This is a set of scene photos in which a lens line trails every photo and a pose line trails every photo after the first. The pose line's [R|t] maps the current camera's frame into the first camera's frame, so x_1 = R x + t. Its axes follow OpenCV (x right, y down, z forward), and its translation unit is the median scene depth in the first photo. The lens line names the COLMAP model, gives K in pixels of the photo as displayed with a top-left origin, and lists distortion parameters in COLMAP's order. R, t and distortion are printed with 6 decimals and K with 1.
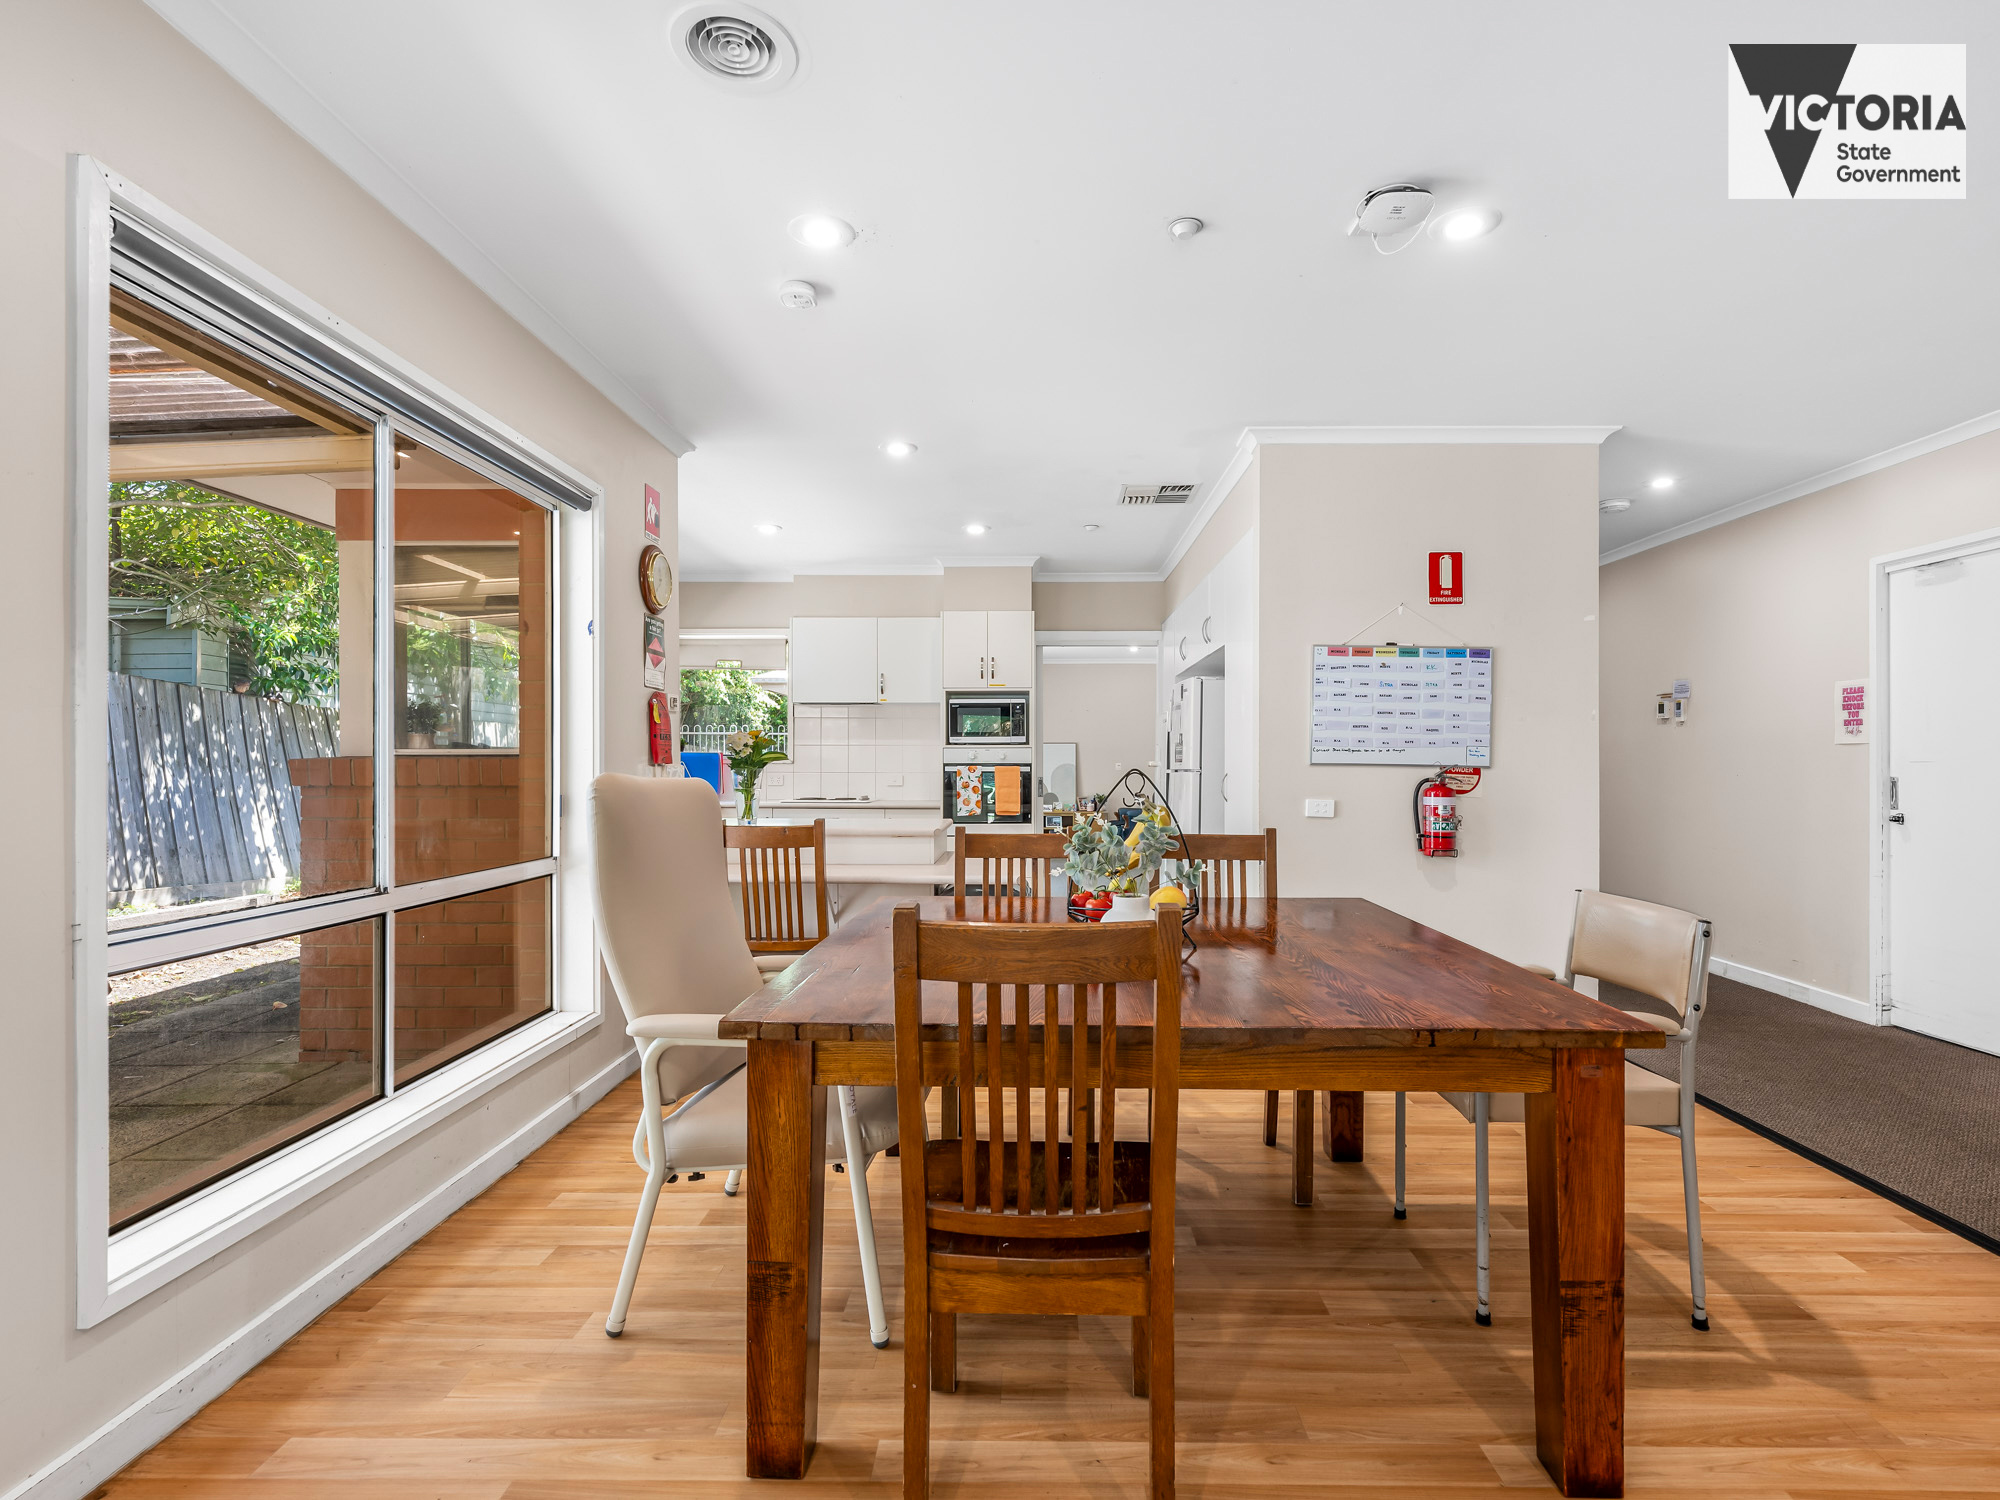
lens RADIAL K [[965.7, 0, 1010.2], [0, 965.7, 761.1], [0, 0, 1]] dist [-0.004349, -0.001208]
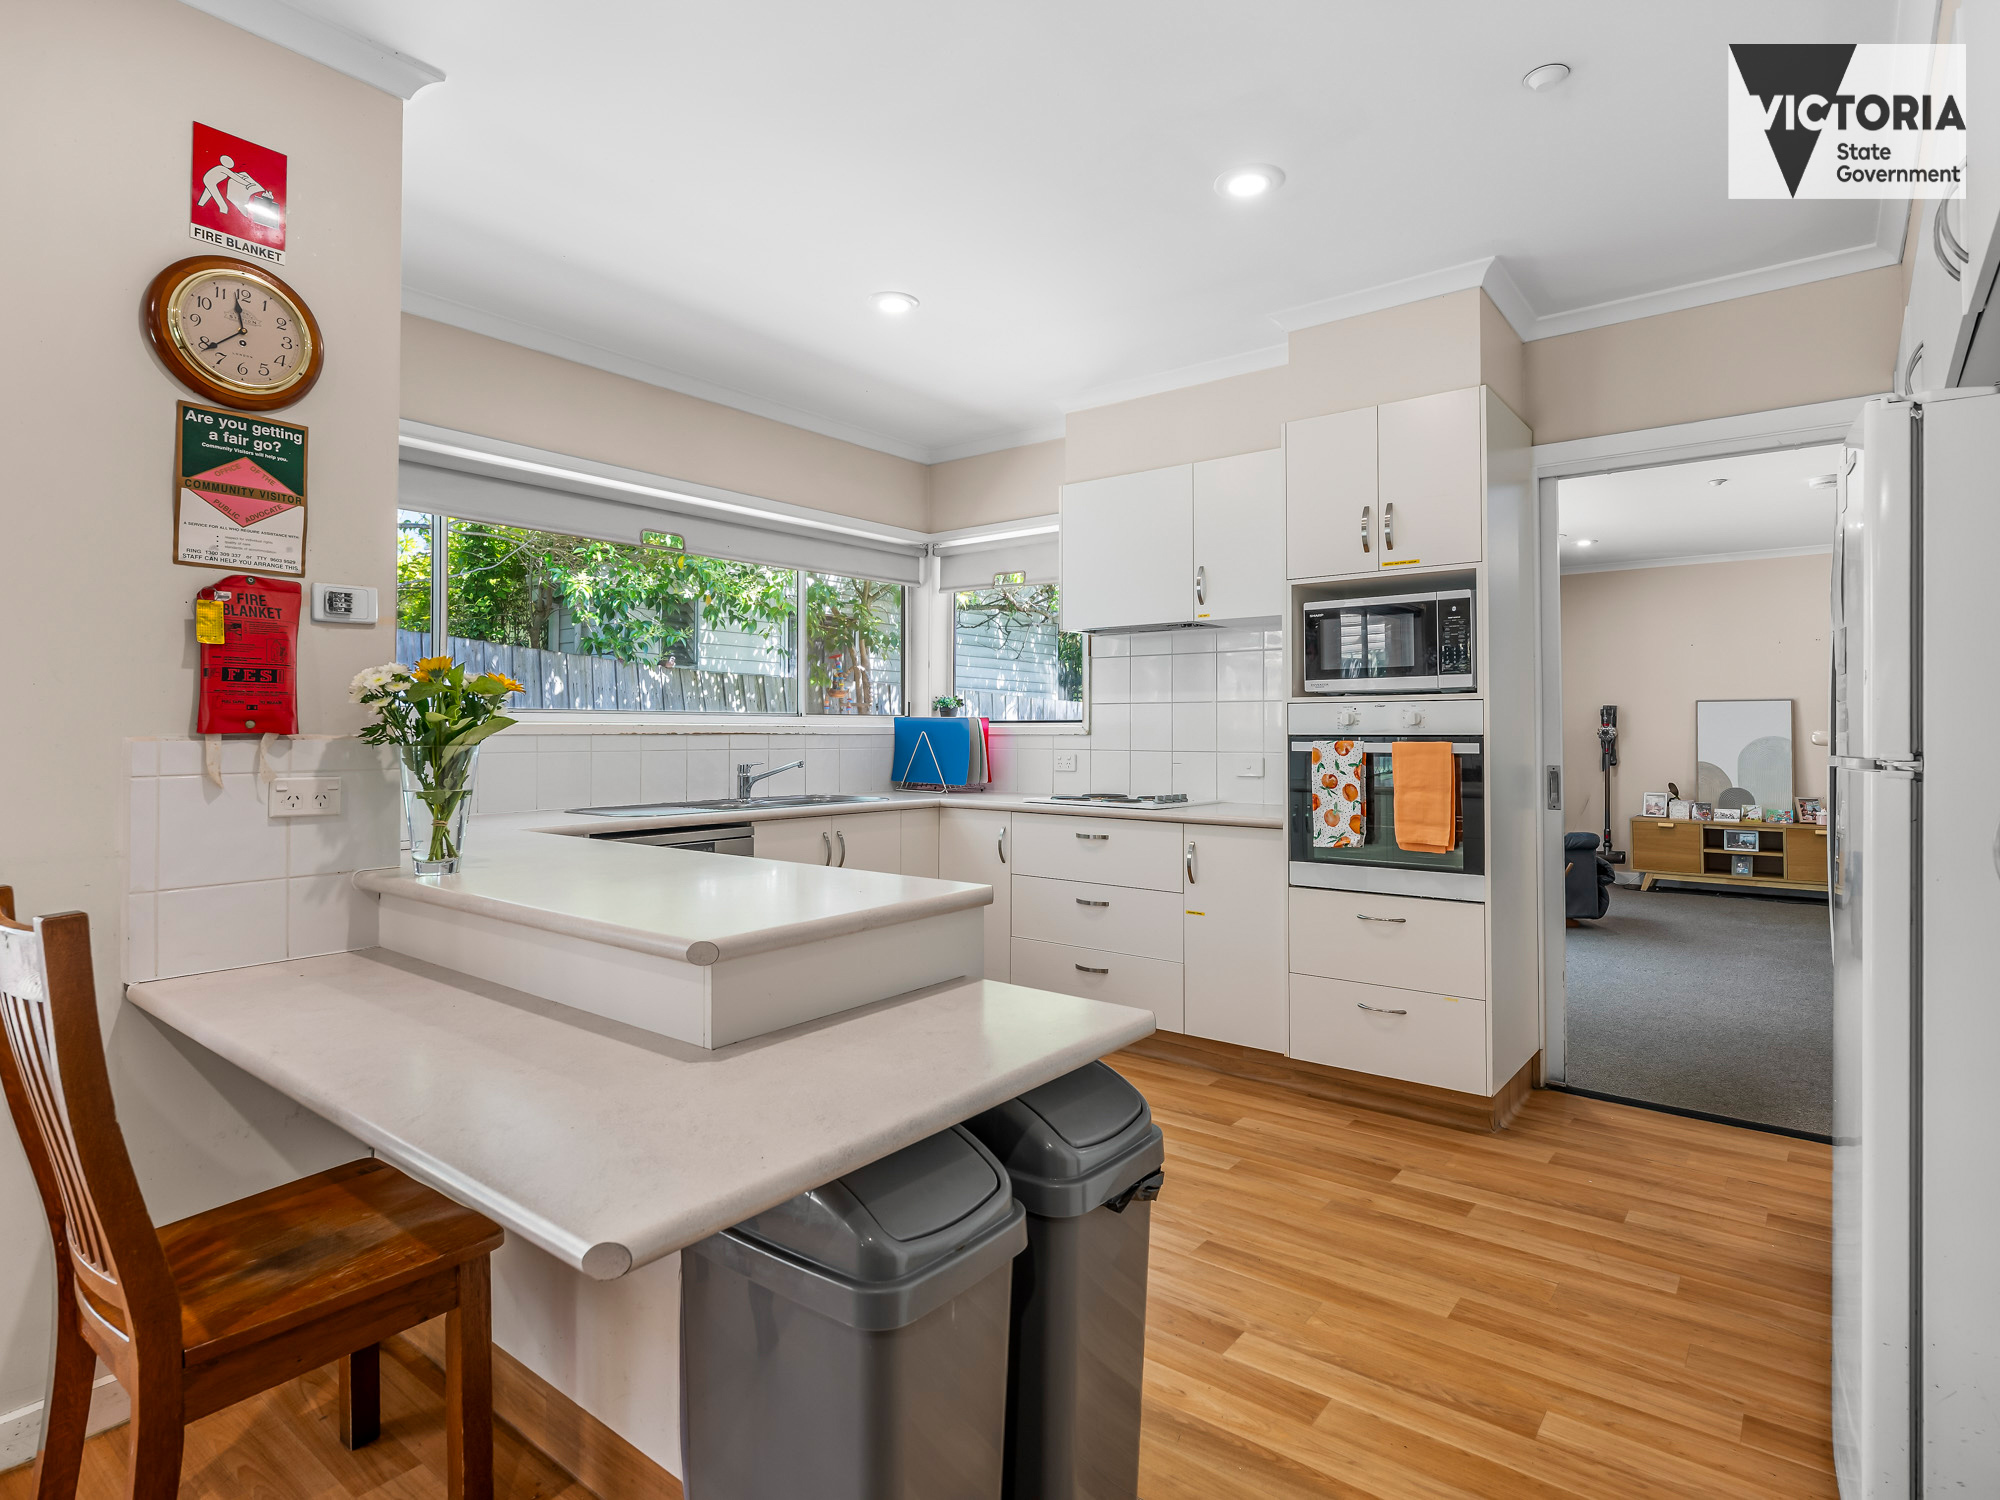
lens RADIAL K [[1043.1, 0, 1017.2], [0, 1043.1, 711.7], [0, 0, 1]] dist [0.002810, 0.000411]
pose [[0.804509, -0.017413, -0.593685, 0.132719], [0.003450, 0.999690, -0.024646, 0.002966], [0.593931, 0.017780, 0.804320, 0.502351]]
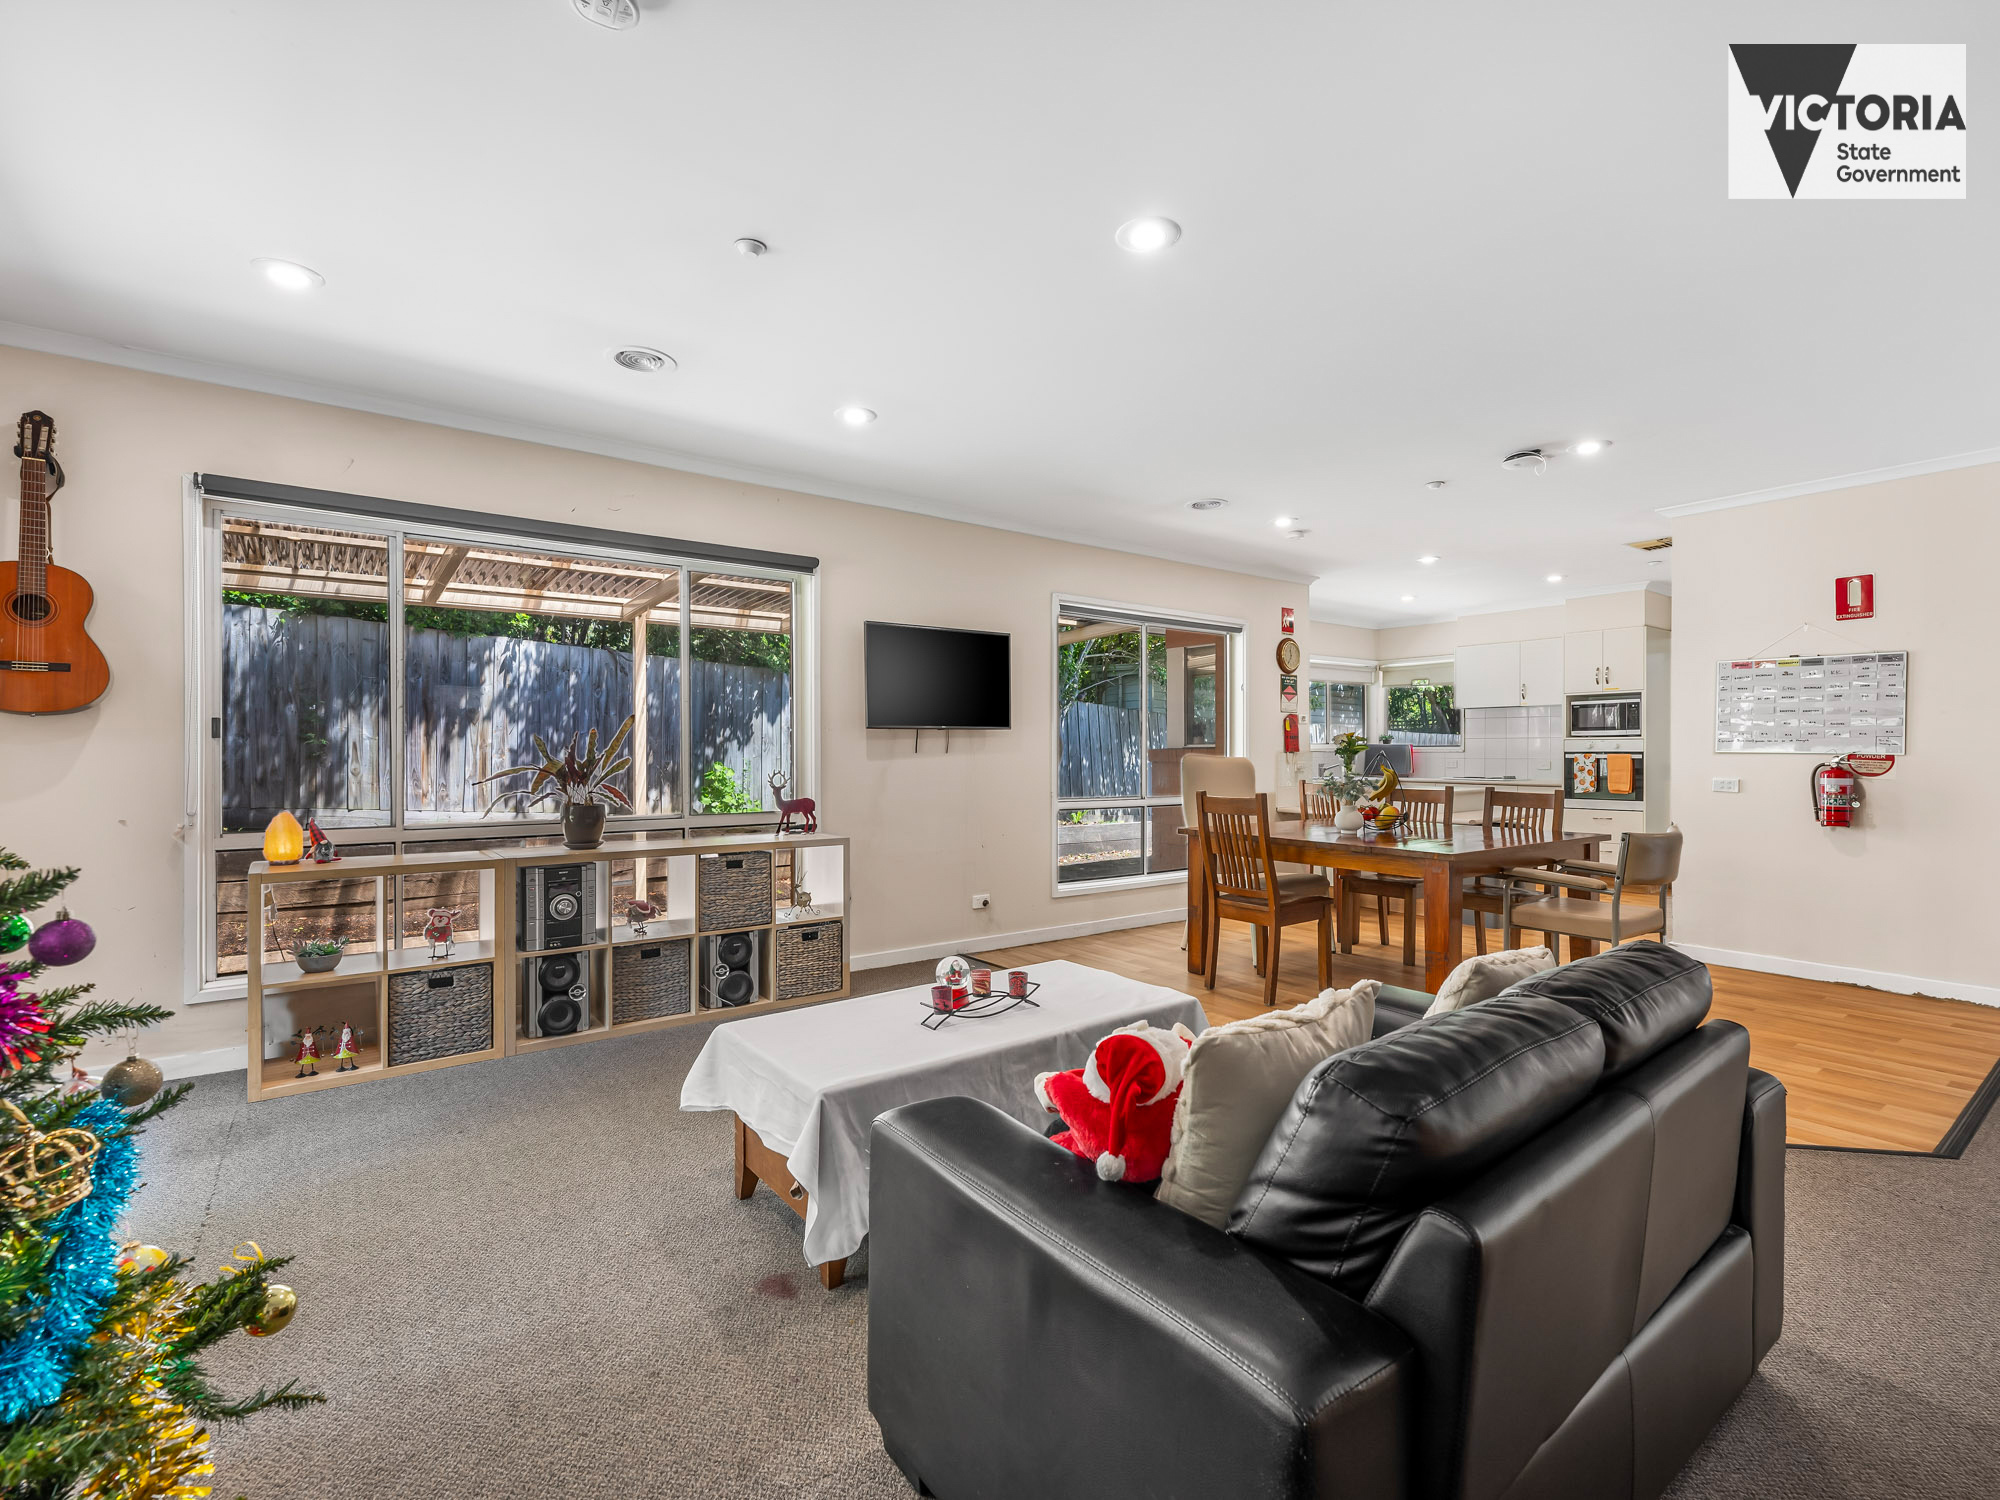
lens RADIAL K [[892.5, 0, 1010.5], [0, 892.5, 751.0], [0, 0, 1]] dist [-0.000461, 0.000833]
pose [[0.612629, -0.000399, -0.790371, 0.423906], [0.001326, 0.999999, 0.000524, -0.000240], [0.790370, -0.001369, 0.612629, -0.320472]]
